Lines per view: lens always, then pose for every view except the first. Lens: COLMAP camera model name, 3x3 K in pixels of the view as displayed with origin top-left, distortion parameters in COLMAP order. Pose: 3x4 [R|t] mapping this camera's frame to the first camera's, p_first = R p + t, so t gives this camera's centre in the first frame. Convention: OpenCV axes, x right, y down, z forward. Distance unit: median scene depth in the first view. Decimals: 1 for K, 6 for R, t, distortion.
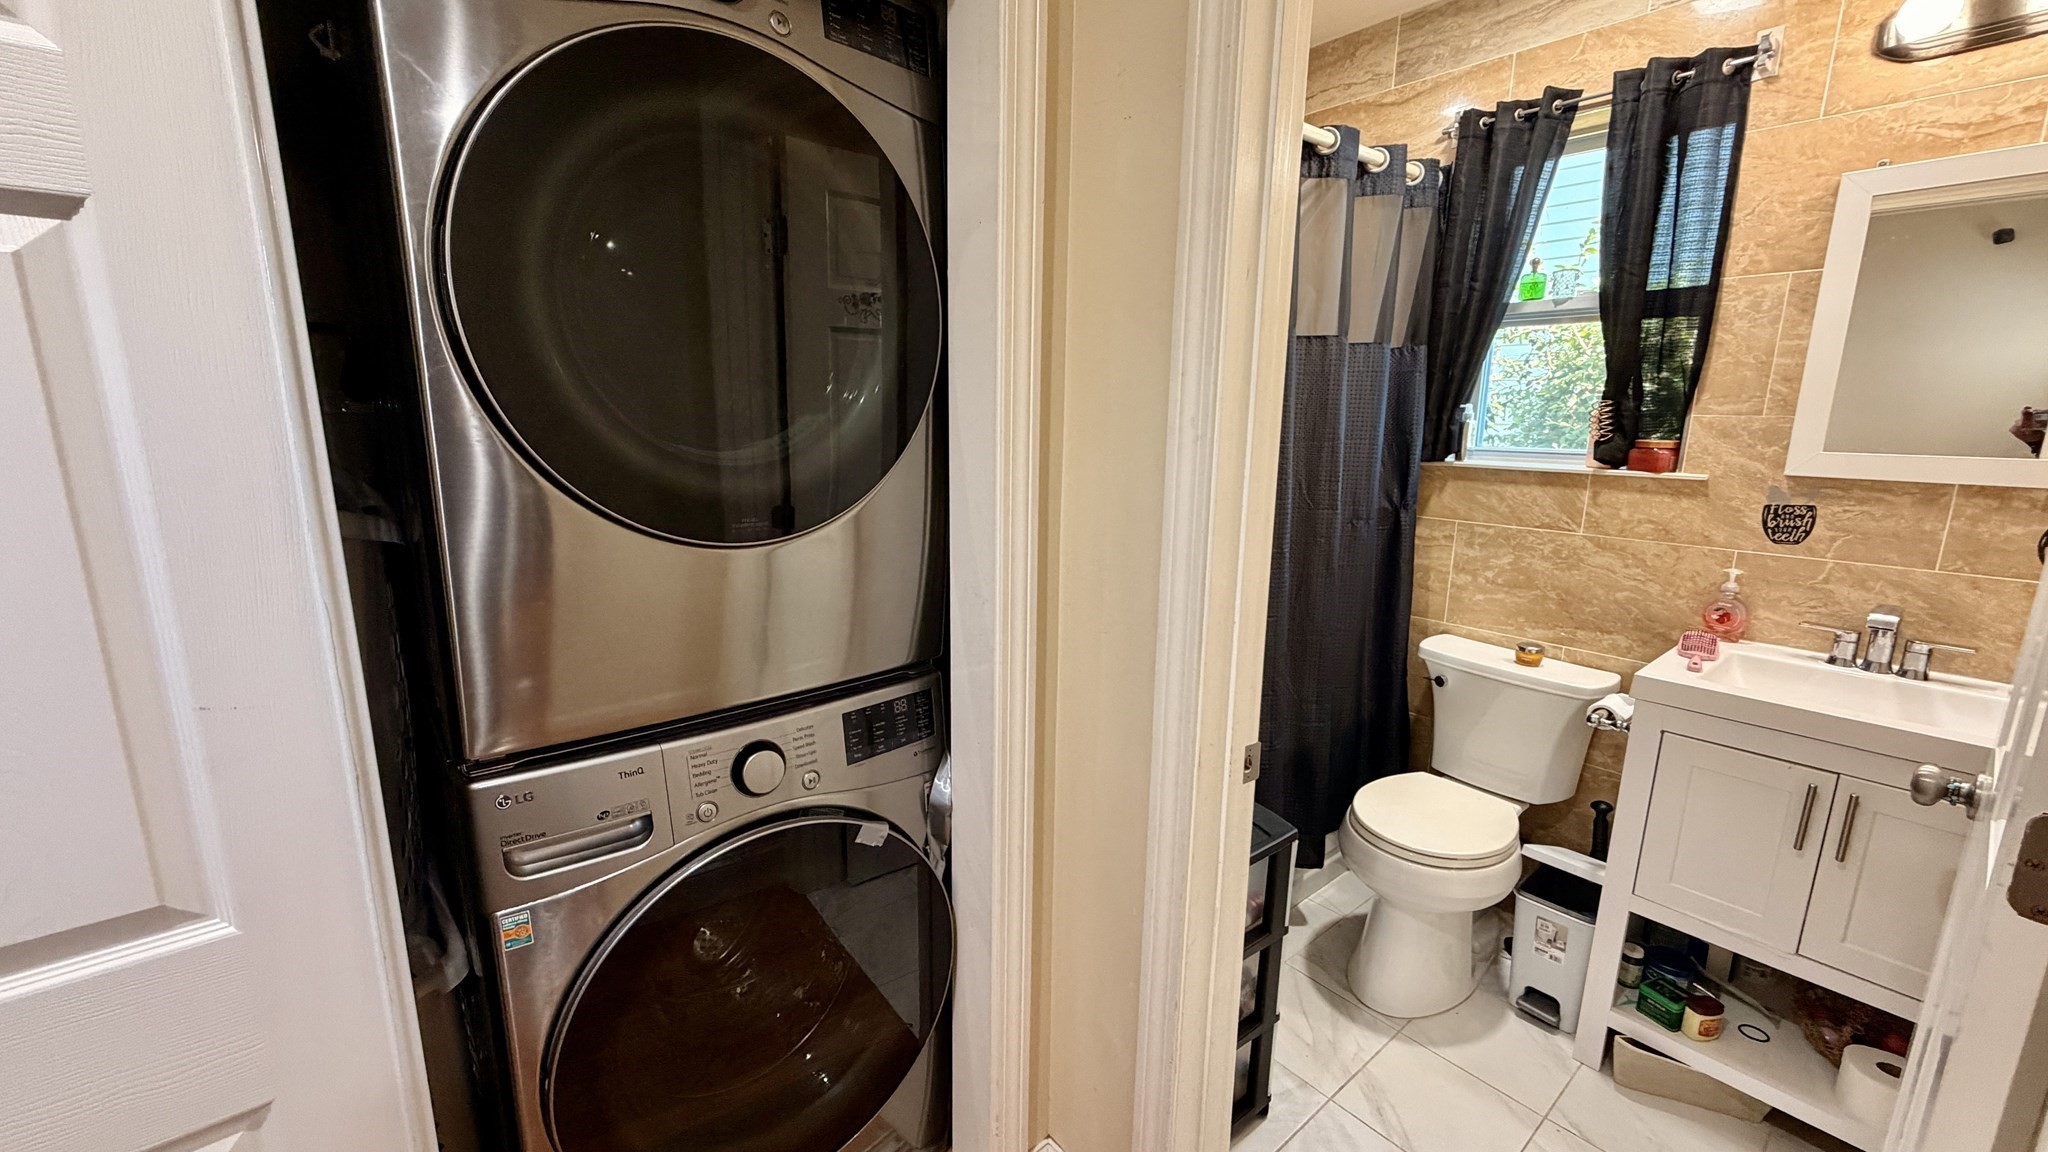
lens RADIAL K [[815.1, 0, 1018.3], [0, 815.1, 578.2], [0, 0, 1]] dist [-0.000013, -0.000079]
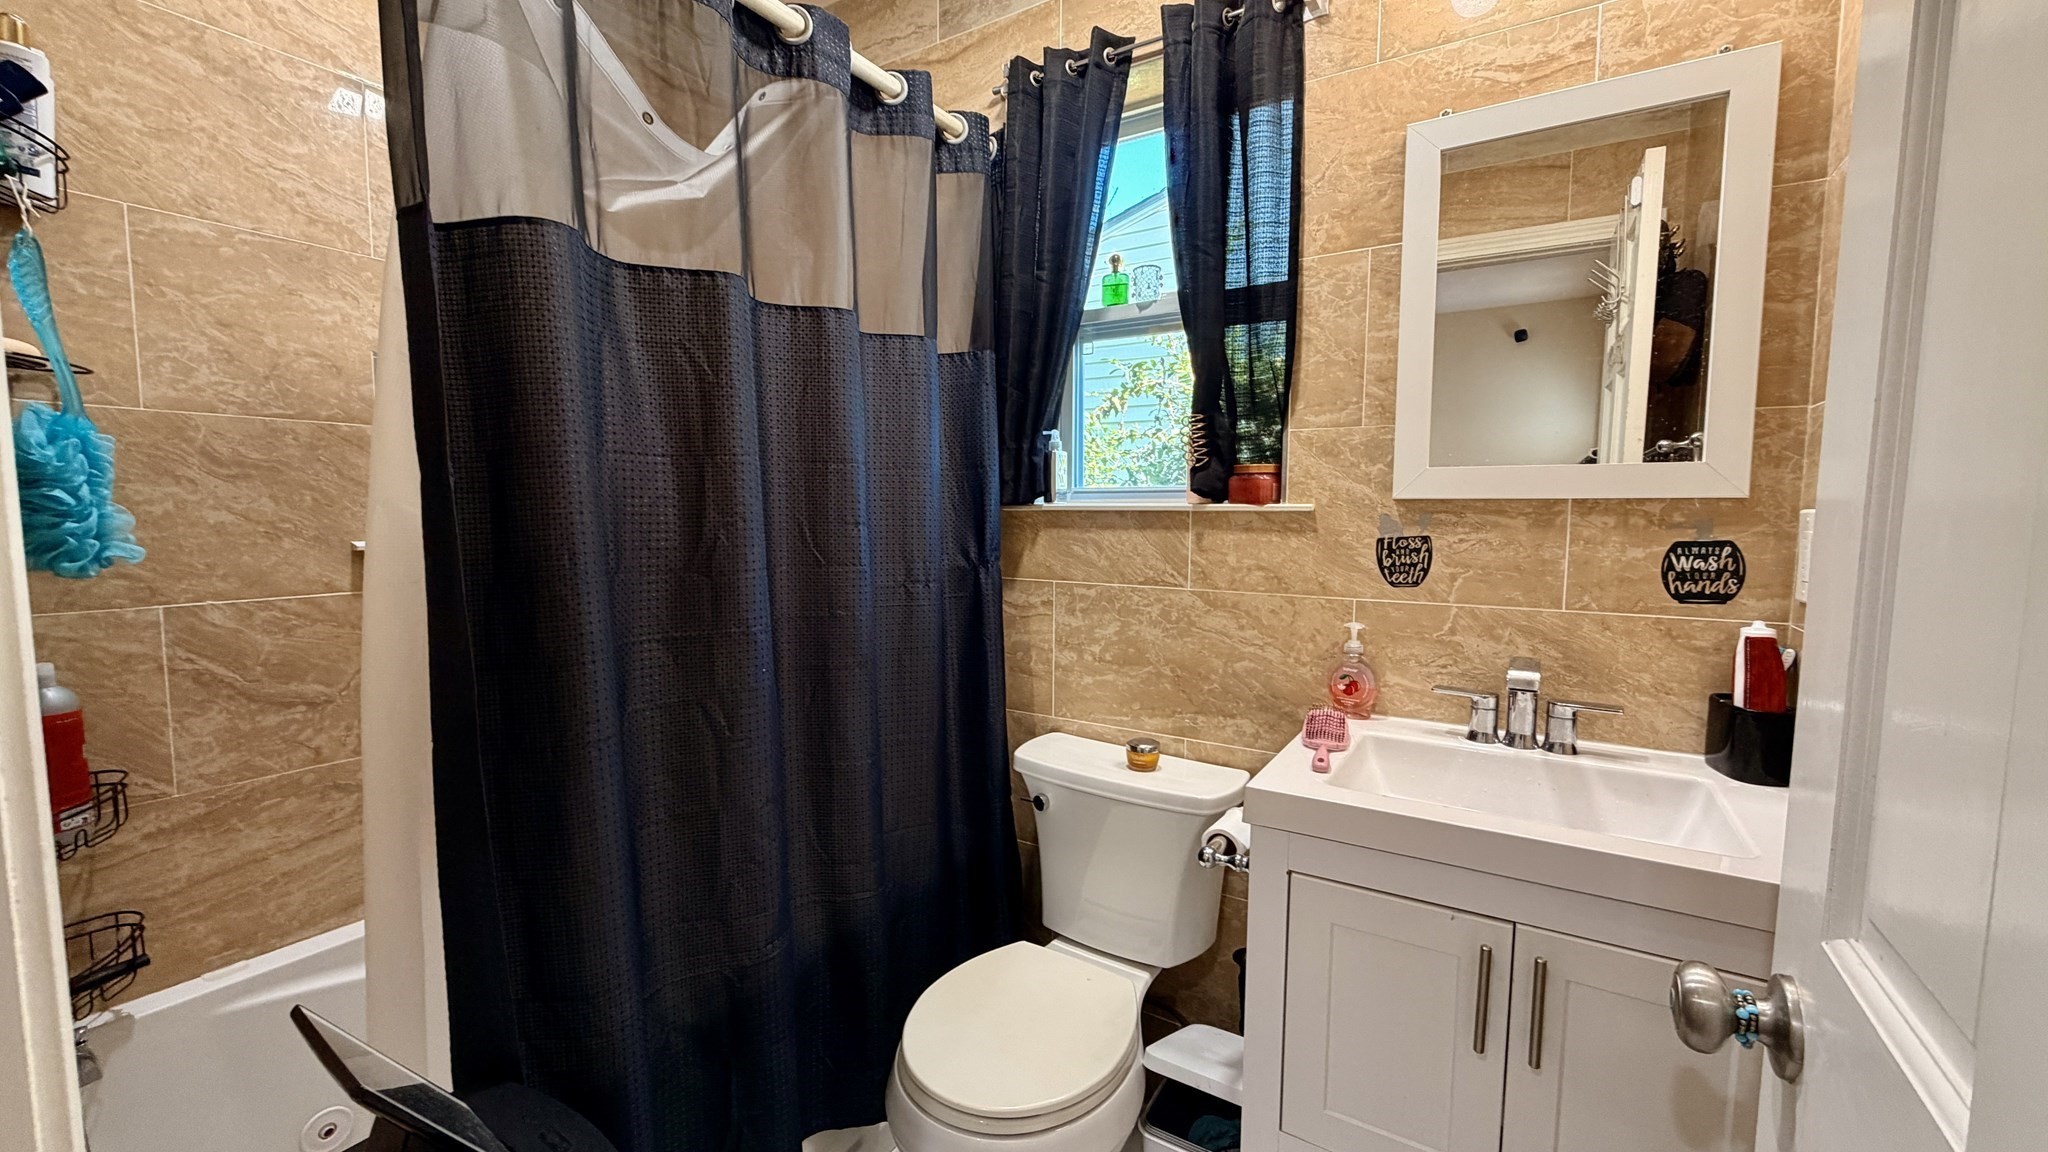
lens RADIAL K [[815.1, 0, 1018.3], [0, 815.1, 578.2], [0, 0, 1]] dist [-0.000013, -0.000079]
pose [[0.949207, -0.031782, 0.313043, 0.332764], [0.068466, 0.991910, -0.106897, 0.007314], [-0.307113, 0.122900, 0.943704, 0.361556]]
